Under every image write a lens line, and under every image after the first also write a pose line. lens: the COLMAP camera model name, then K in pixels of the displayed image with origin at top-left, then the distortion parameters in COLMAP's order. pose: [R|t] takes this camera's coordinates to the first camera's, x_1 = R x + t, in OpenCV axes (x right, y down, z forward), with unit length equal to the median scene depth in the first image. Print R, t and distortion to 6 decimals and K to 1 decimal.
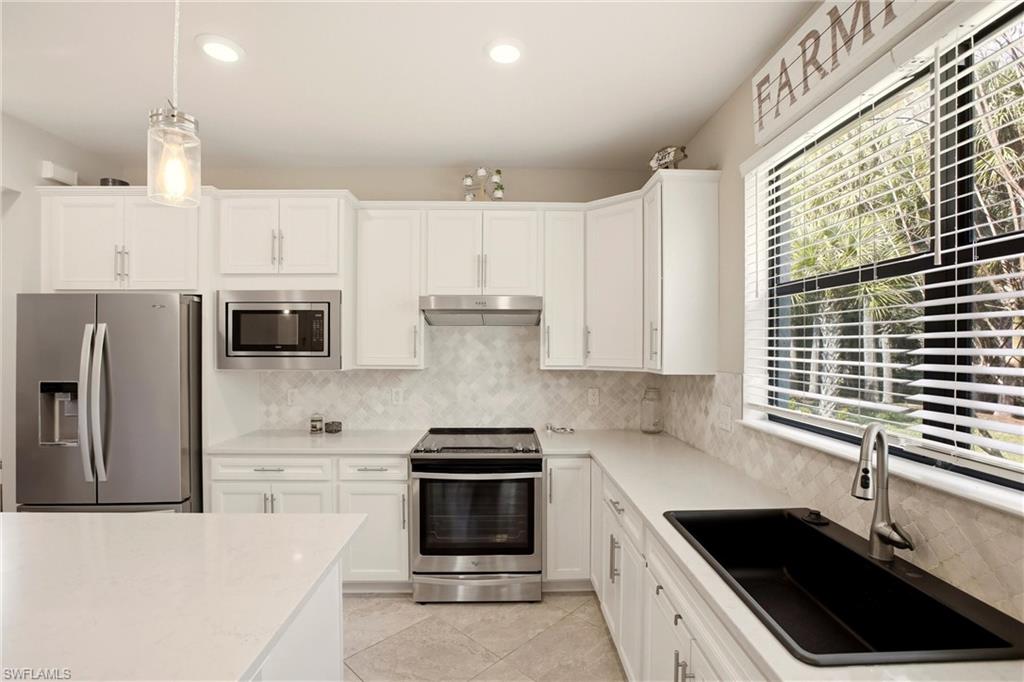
lens RADIAL K [[475.0, 0, 512.2], [0, 475.0, 346.0], [0, 0, 1]] dist [-0.054426, 0.022999]
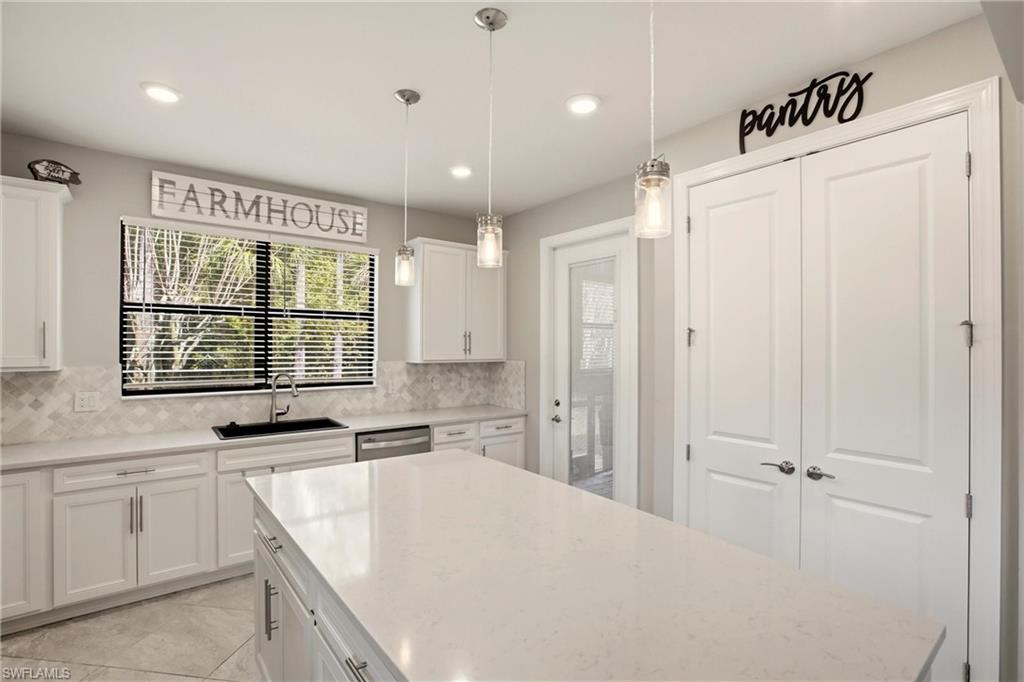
lens RADIAL K [[482.0, 0, 516.0], [0, 482.0, 342.4], [0, 0, 1]] dist [-0.054961, 0.024157]
pose [[-0.603896, -0.000453, 0.797063, -1.113554], [-0.004795, 0.999984, -0.003064, -0.006718], [-0.797049, -0.005672, -0.603888, 0.754063]]
